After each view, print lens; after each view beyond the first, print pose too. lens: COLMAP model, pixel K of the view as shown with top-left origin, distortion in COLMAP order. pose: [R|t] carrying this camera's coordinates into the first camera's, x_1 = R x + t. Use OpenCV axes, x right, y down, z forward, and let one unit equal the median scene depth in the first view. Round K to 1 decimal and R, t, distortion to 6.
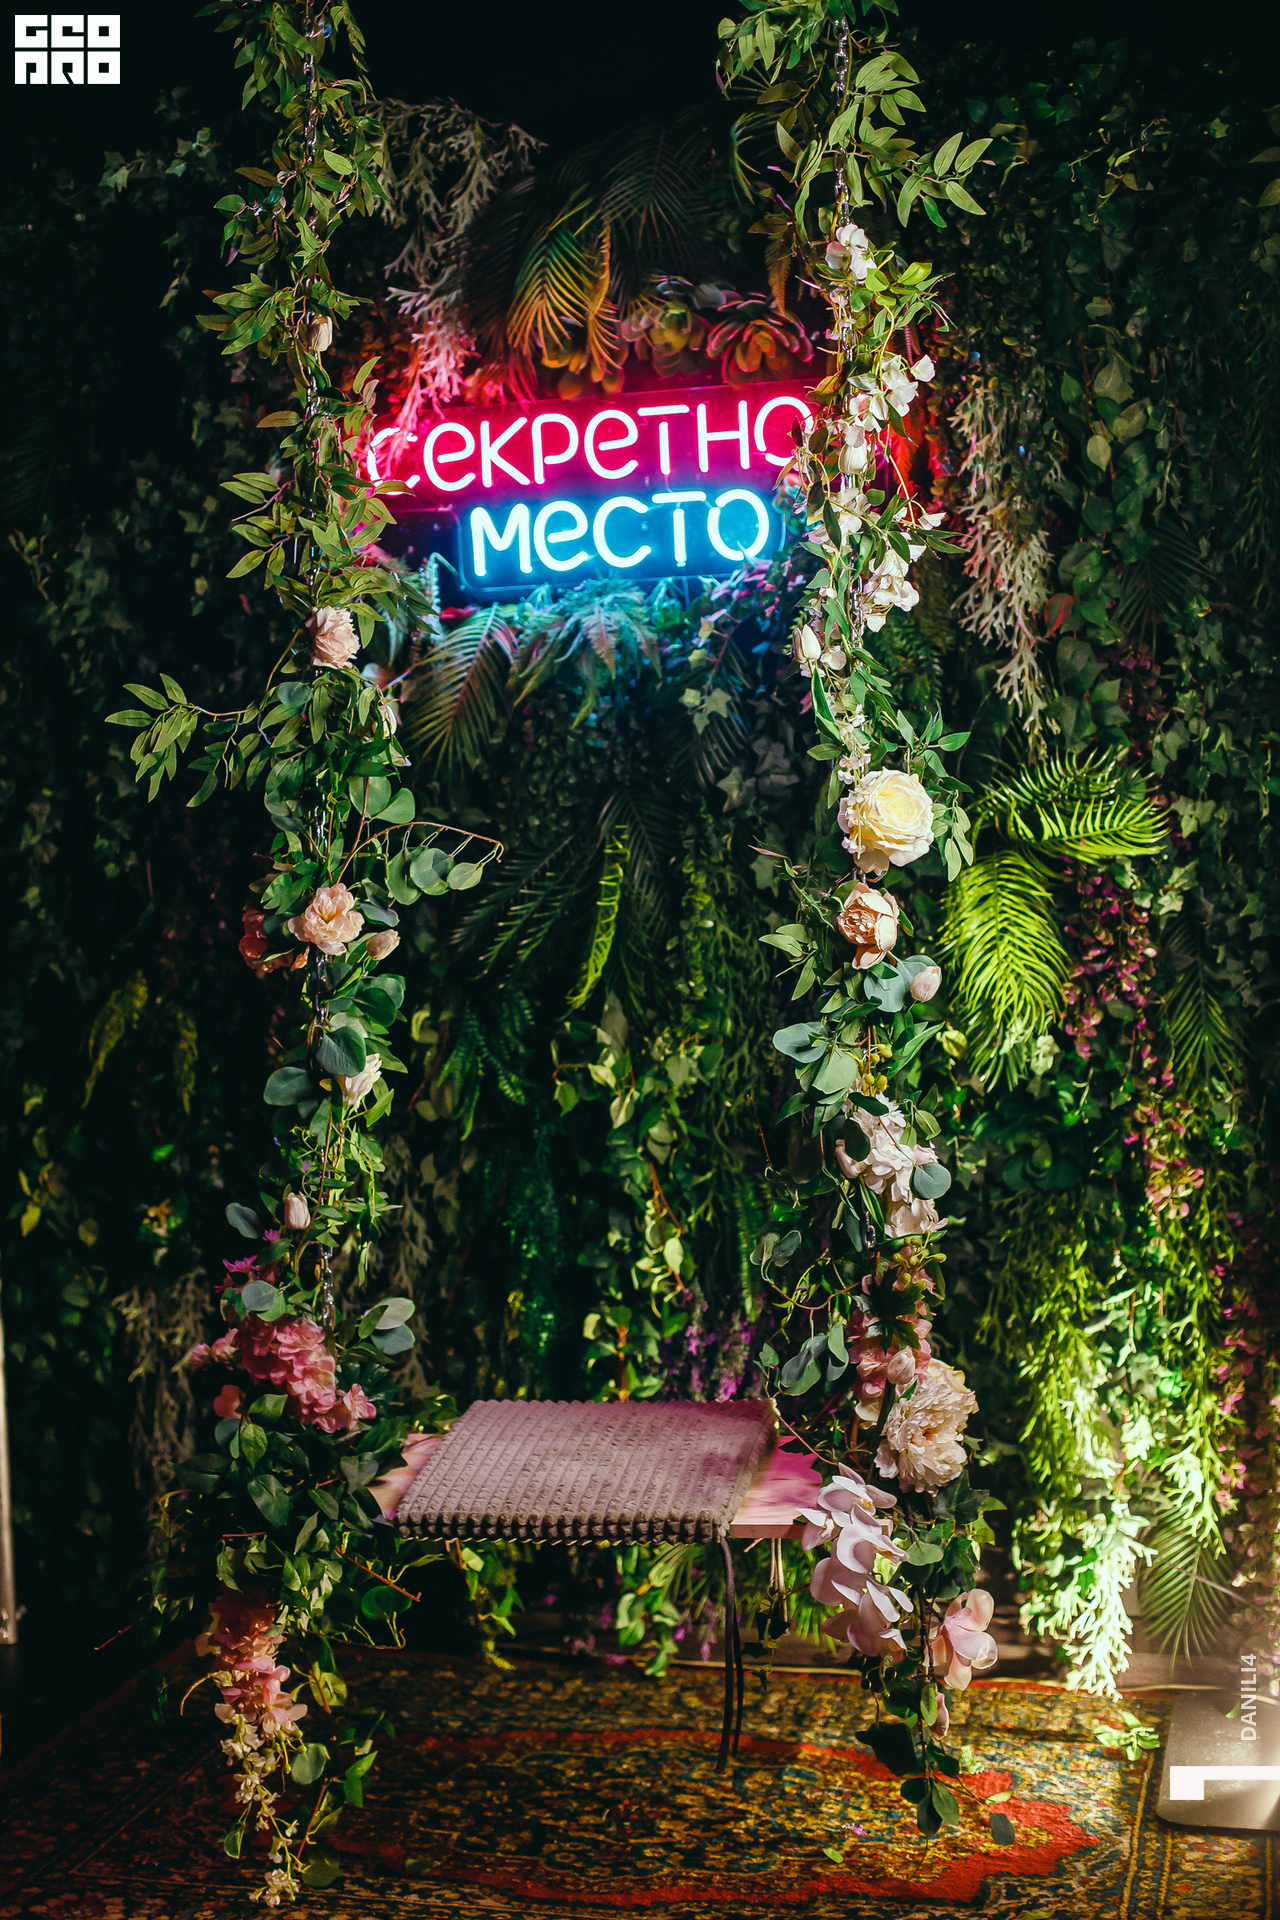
lens RADIAL K [[2937.5, 0, 640.8], [0, 2937.5, 943.5], [0, 0, 1]] dist [-0.114344, 0.000000]
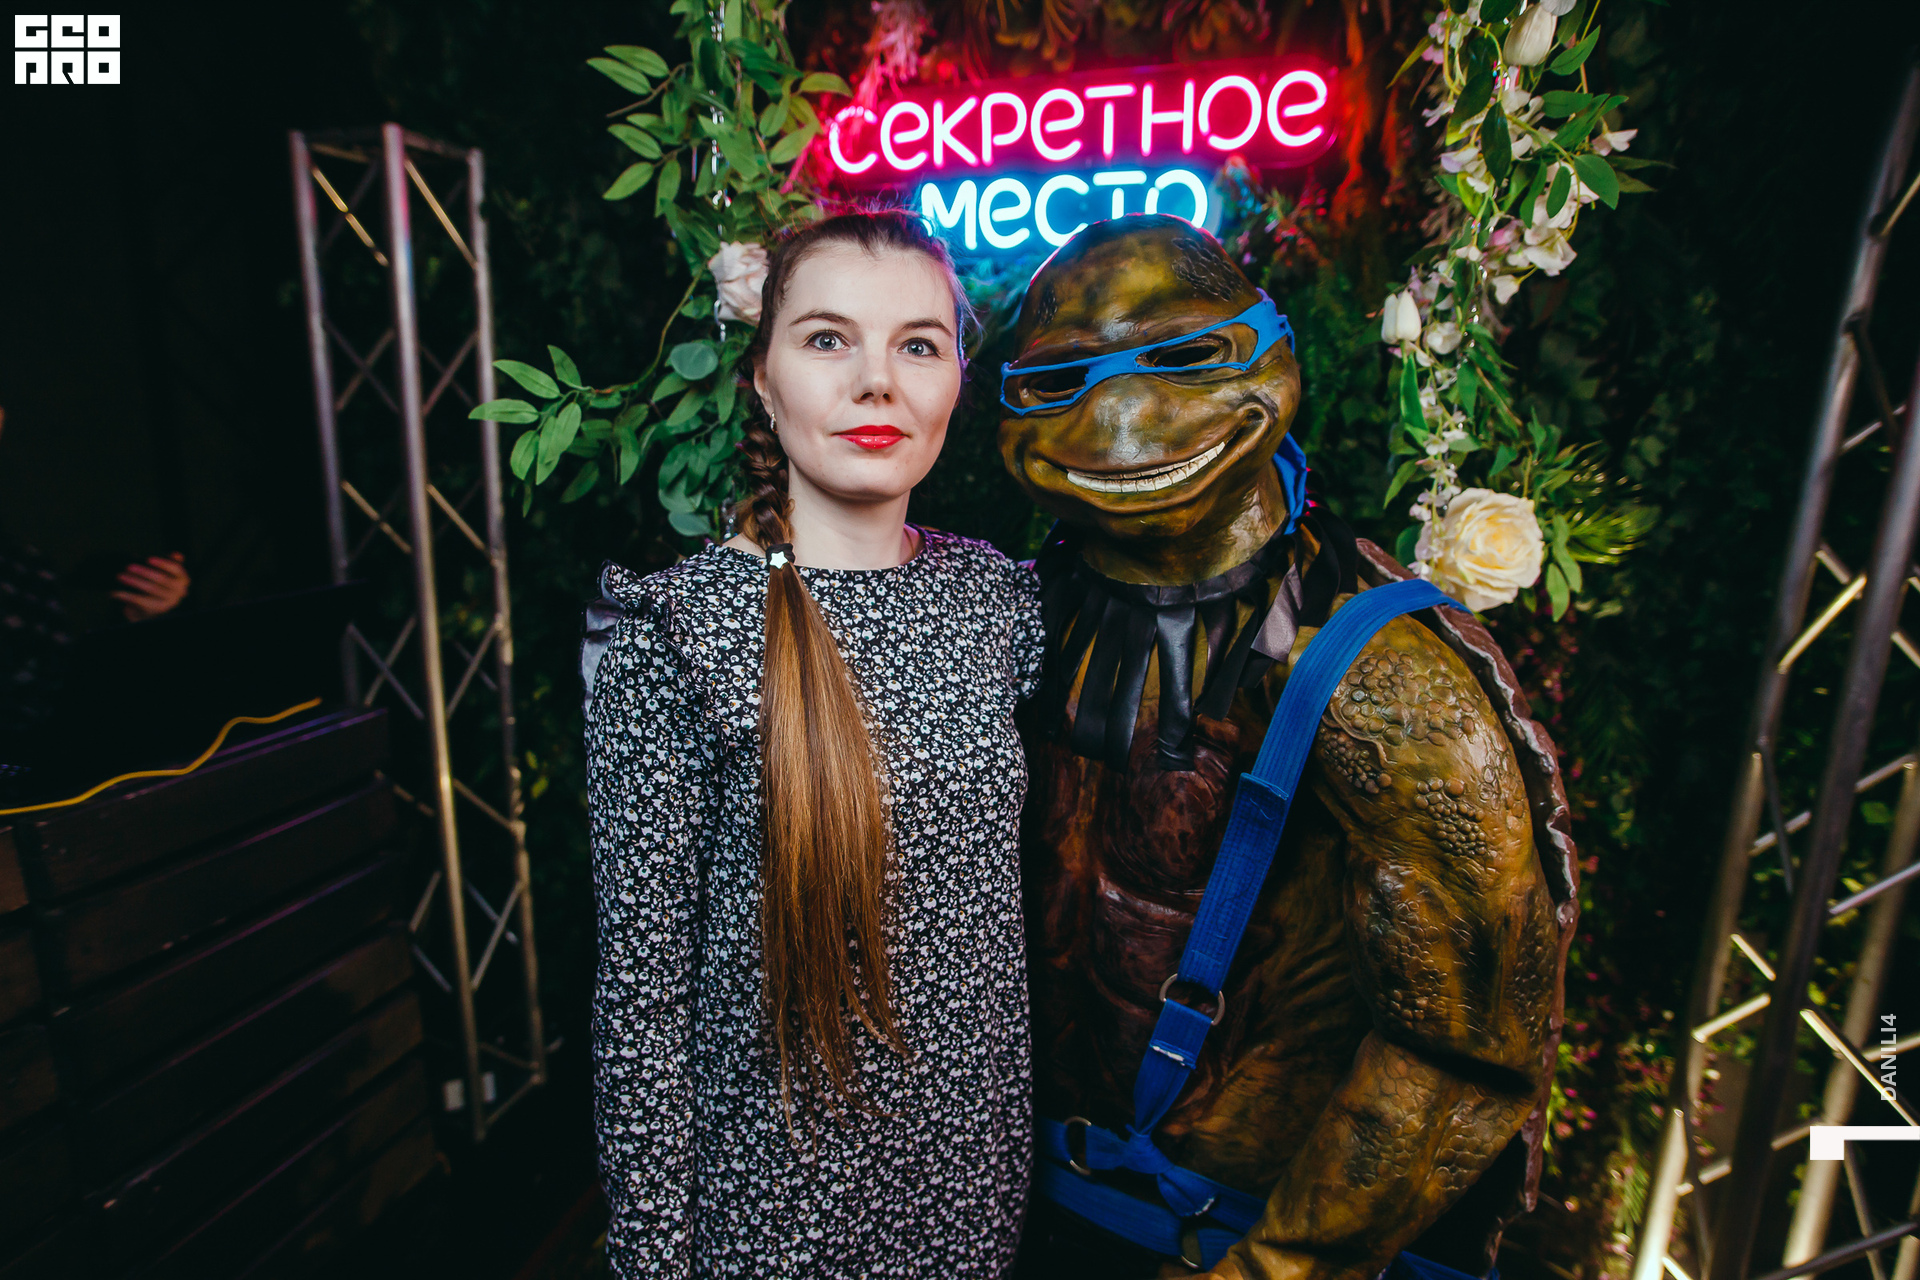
lens RADIAL K [[1175.9, 0, 951.2], [0, 1175.9, 646.7], [0, 0, 1]] dist [-0.059630, 0.050957]
pose [[0.998928, 0.044057, -0.014197, -0.034880], [-0.041132, 0.985552, 0.164301, -0.052748], [0.021230, -0.163541, 0.986308, 0.563000]]
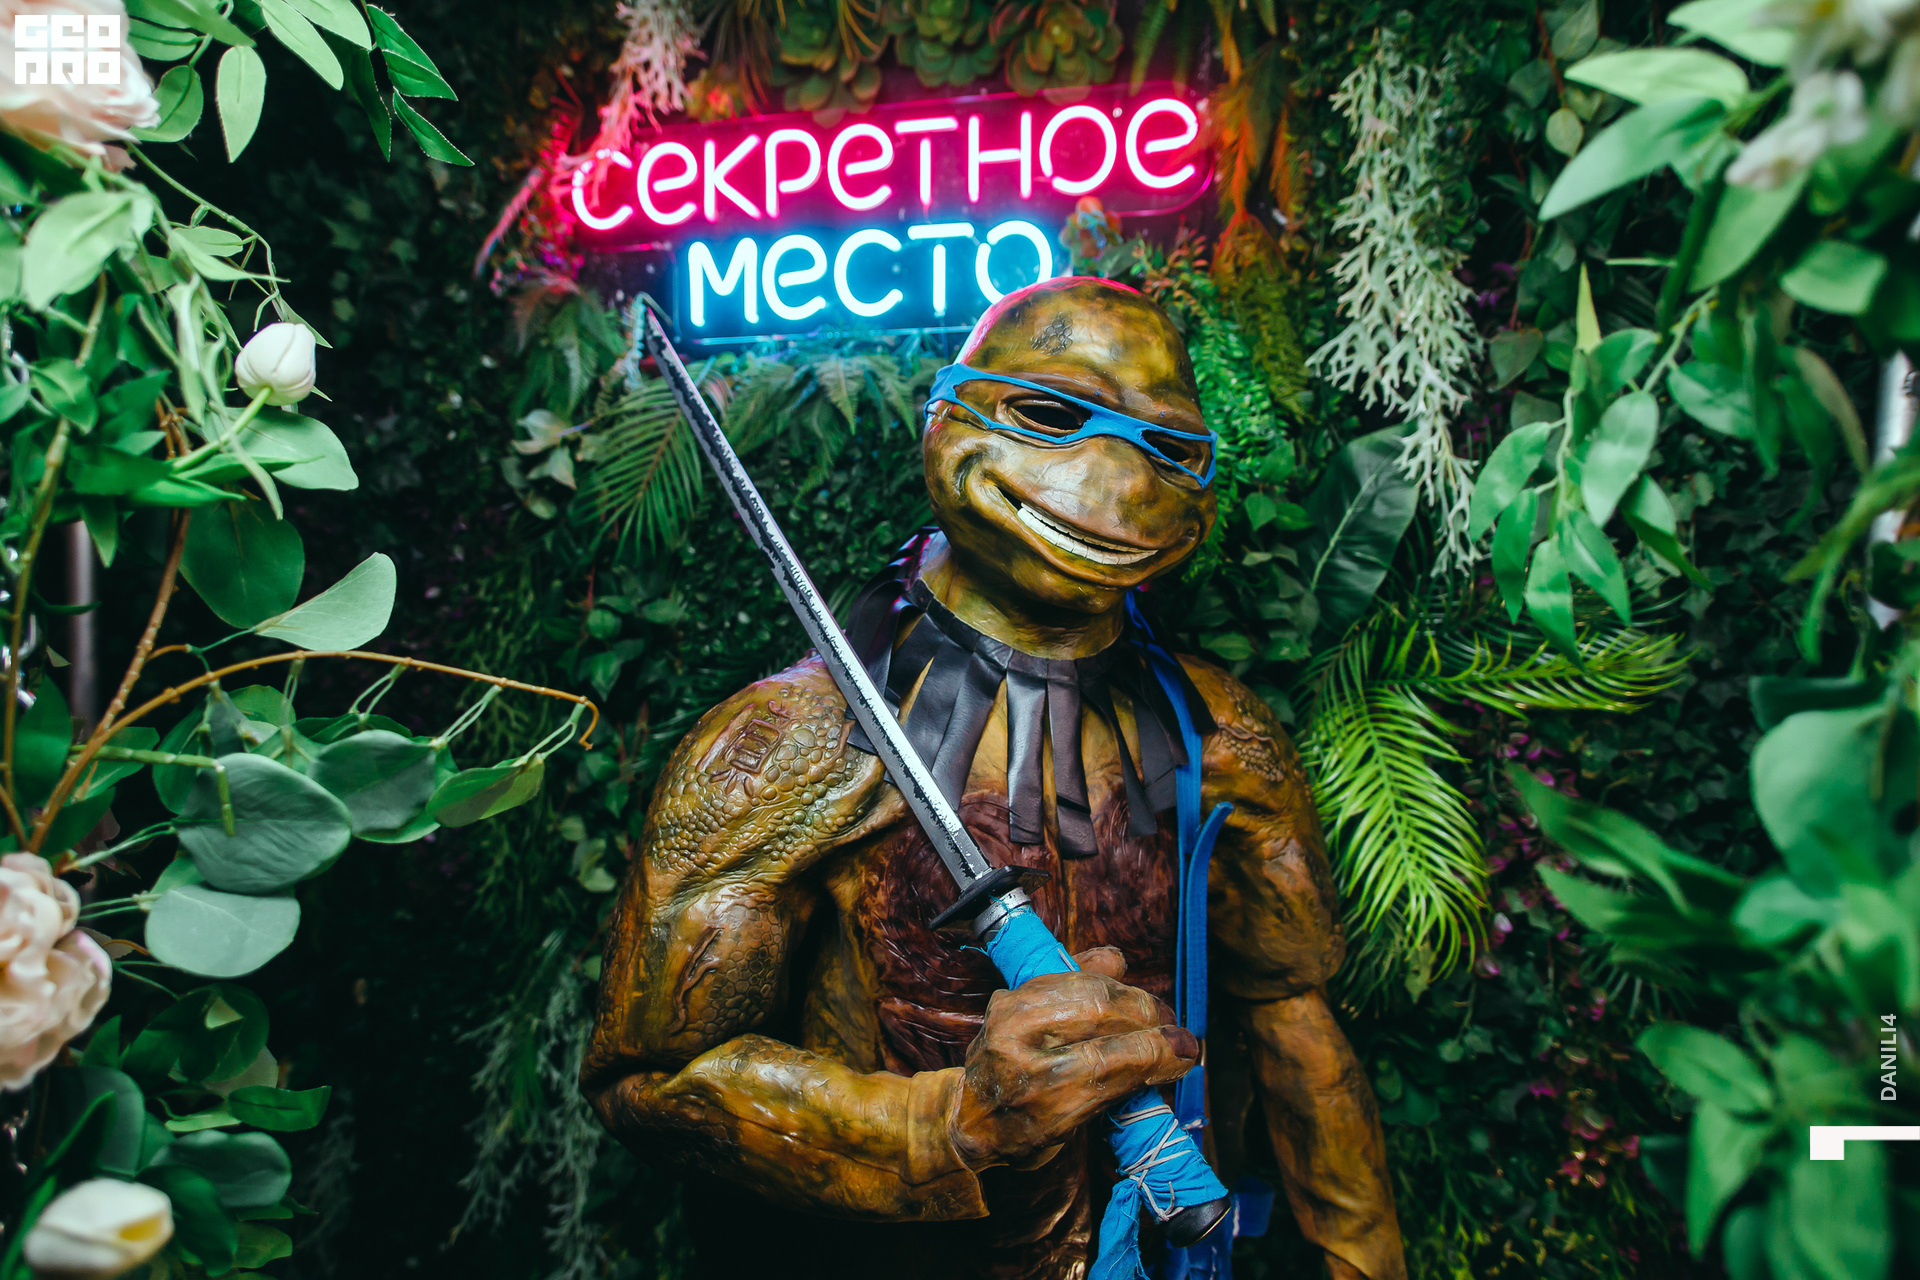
lens RADIAL K [[1175.9, 0, 955.7], [0, 1175.9, 632.9], [0, 0, 1]] dist [-0.059630, 0.050957]
pose [[0.994761, 0.039665, 0.094223, -0.009256], [-0.038501, 0.999158, -0.014140, -0.036076], [-0.094704, 0.010439, 0.995451, 0.684777]]
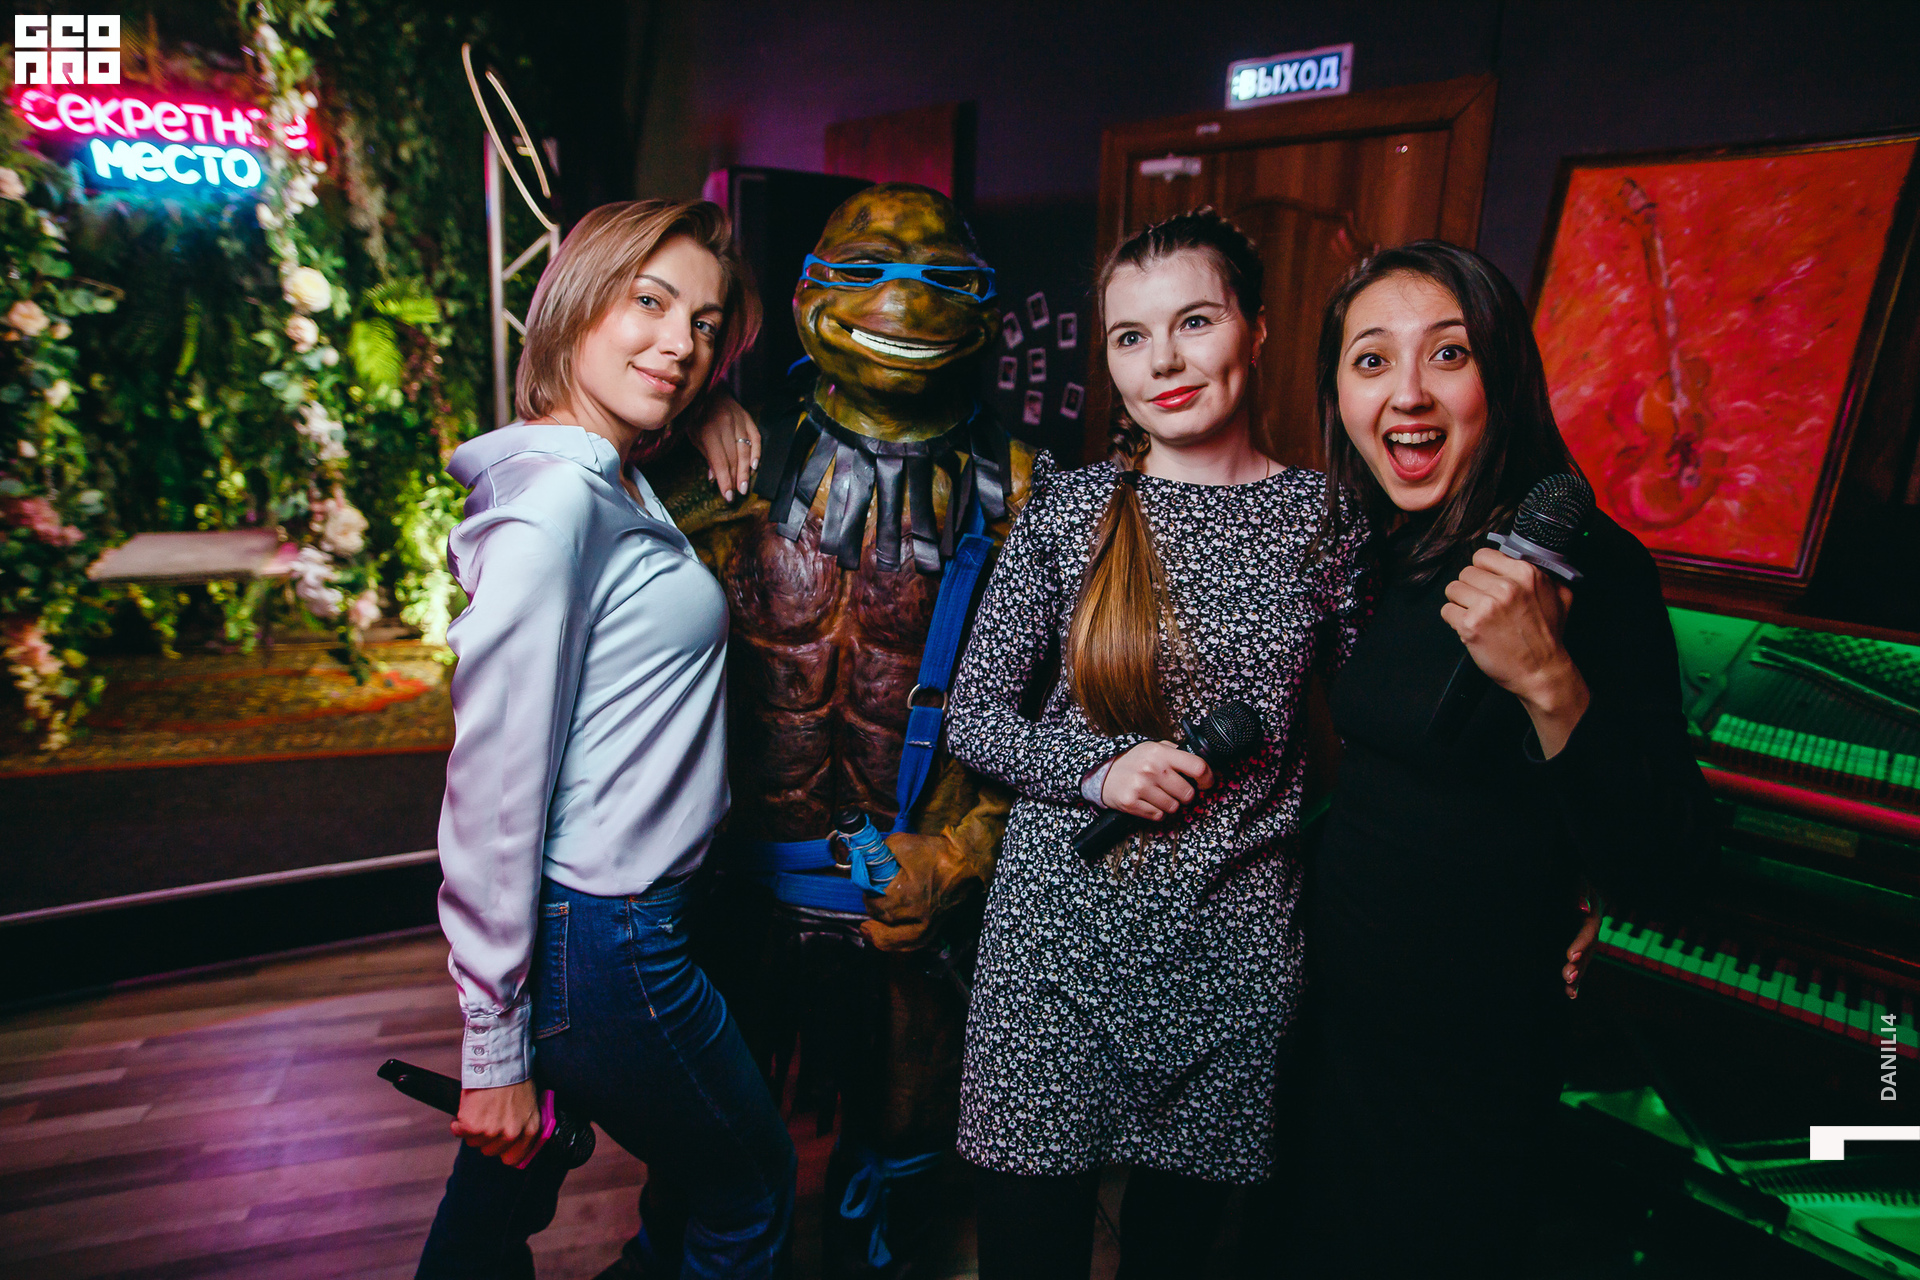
lens RADIAL K [[1116.0, 0, 963.6], [0, 1116.0, 645.9], [0, 0, 1]] dist [-0.061109, 0.051596]
pose [[0.848598, -0.082491, 0.522567, 0.034557], [-0.027326, 0.979615, 0.199015, 0.041085], [-0.528332, -0.183163, 0.829046, -0.100890]]
